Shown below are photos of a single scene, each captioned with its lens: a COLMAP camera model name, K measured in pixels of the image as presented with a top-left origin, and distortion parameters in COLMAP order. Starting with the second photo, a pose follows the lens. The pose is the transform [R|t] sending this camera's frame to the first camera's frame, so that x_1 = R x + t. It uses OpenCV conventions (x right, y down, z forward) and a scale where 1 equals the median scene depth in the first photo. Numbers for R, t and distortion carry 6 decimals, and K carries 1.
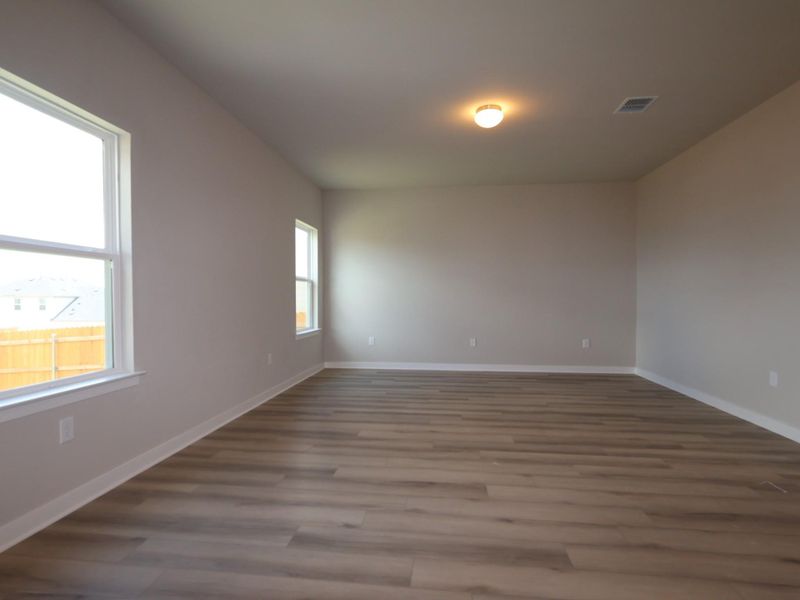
lens RADIAL K [[420.6, 0, 397.8], [0, 420.6, 304.2], [0, 0, 1]] dist [-0.000724, 0.000572]
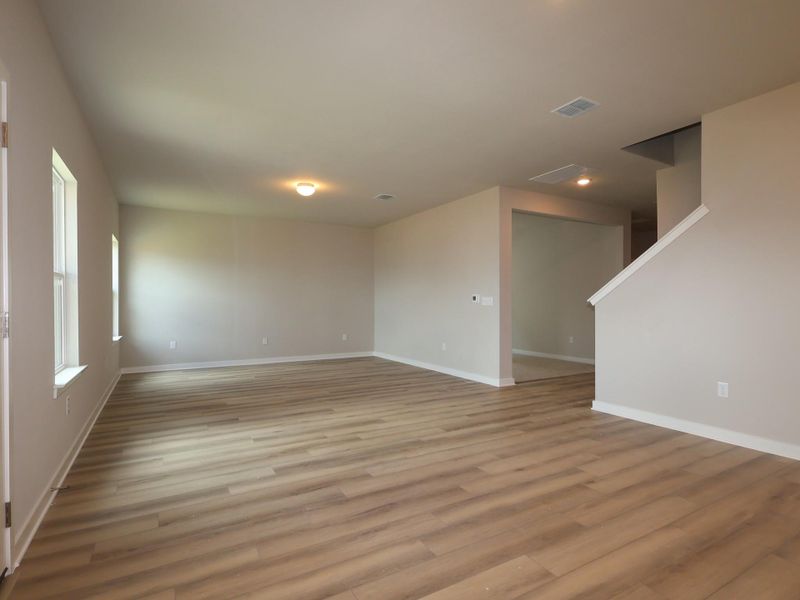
lens RADIAL K [[420.6, 0, 401.0], [0, 420.6, 303.6], [0, 0, 1]] dist [-0.000724, 0.000572]
pose [[0.801527, -0.001250, 0.597957, -0.432948], [0.011288, 0.999851, -0.013040, -0.002310], [-0.597851, 0.017202, 0.801422, -0.448990]]
